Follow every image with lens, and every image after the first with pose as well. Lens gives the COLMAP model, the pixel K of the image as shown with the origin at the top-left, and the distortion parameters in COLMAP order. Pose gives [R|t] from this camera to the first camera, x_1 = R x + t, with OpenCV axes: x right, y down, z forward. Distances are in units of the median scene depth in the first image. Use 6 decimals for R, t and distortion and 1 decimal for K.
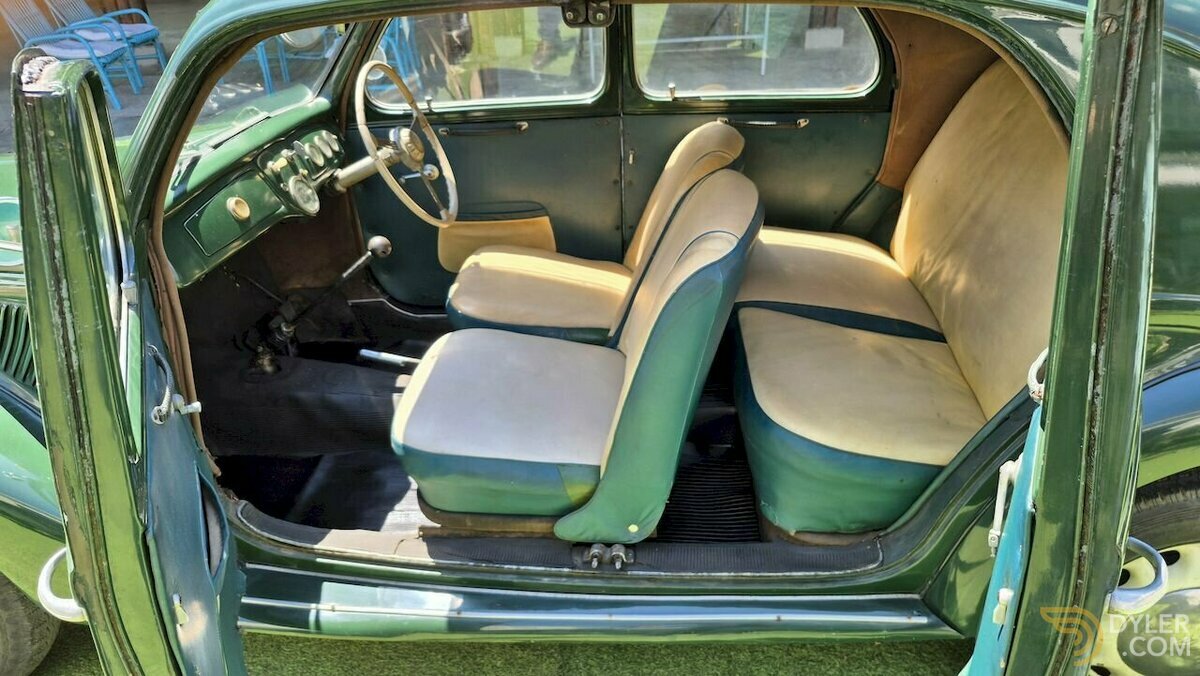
lens RADIAL K [[846.9, 0, 598.8], [0, 846.9, 329.3], [0, 0, 1]] dist [0.106954, -0.147673]
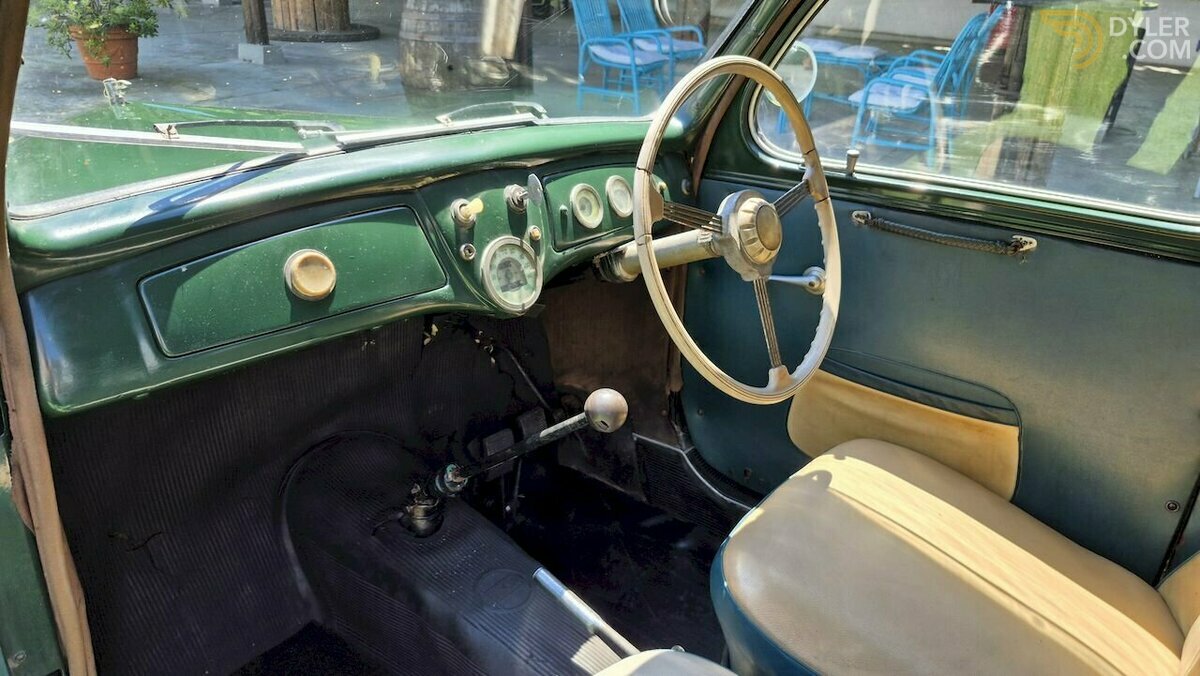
lens RADIAL K [[836.9, 0, 595.2], [0, 836.9, 342.1], [0, 0, 1]] dist [0.119053, -0.146201]
pose [[0.801550, 0.315797, -0.507731, -0.023191], [-0.336950, 0.940044, 0.052745, -0.137570], [0.493946, 0.128803, 0.859900, 0.499986]]
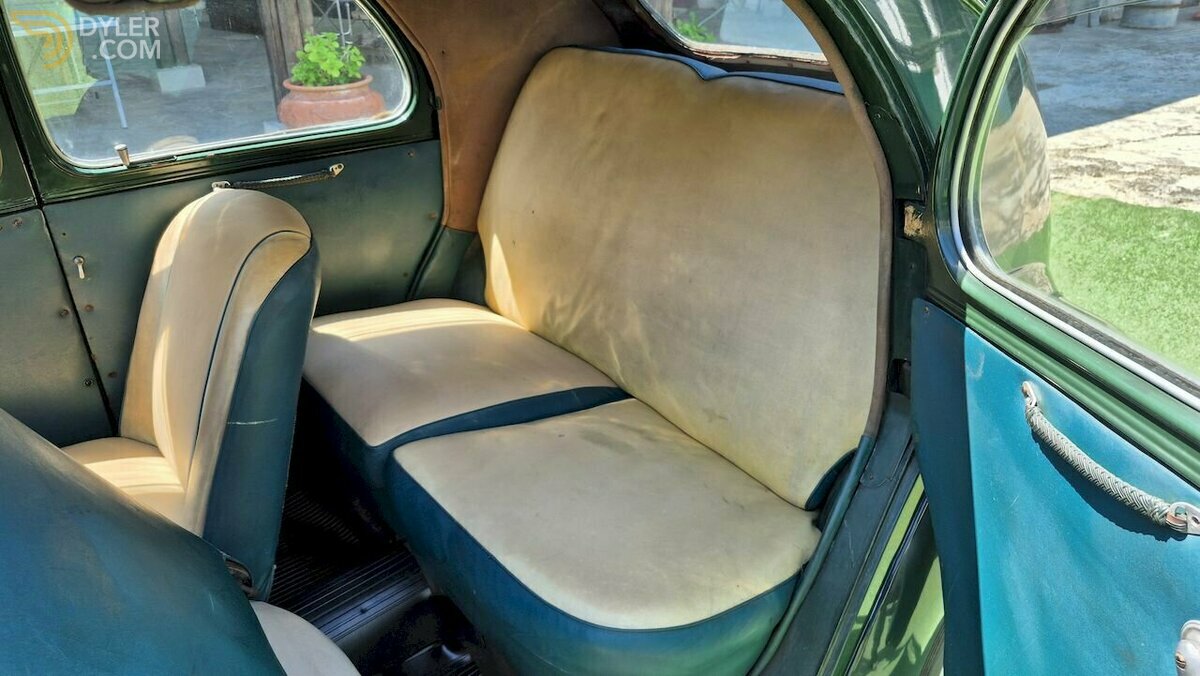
lens RADIAL K [[836.9, 0, 595.2], [0, 836.9, 342.1], [0, 0, 1]] dist [0.119053, -0.146201]
pose [[0.748729, -0.295177, 0.593527, -0.071812], [0.307817, 0.947813, 0.083065, -0.096629], [-0.587072, 0.120505, 0.800516, 0.317857]]
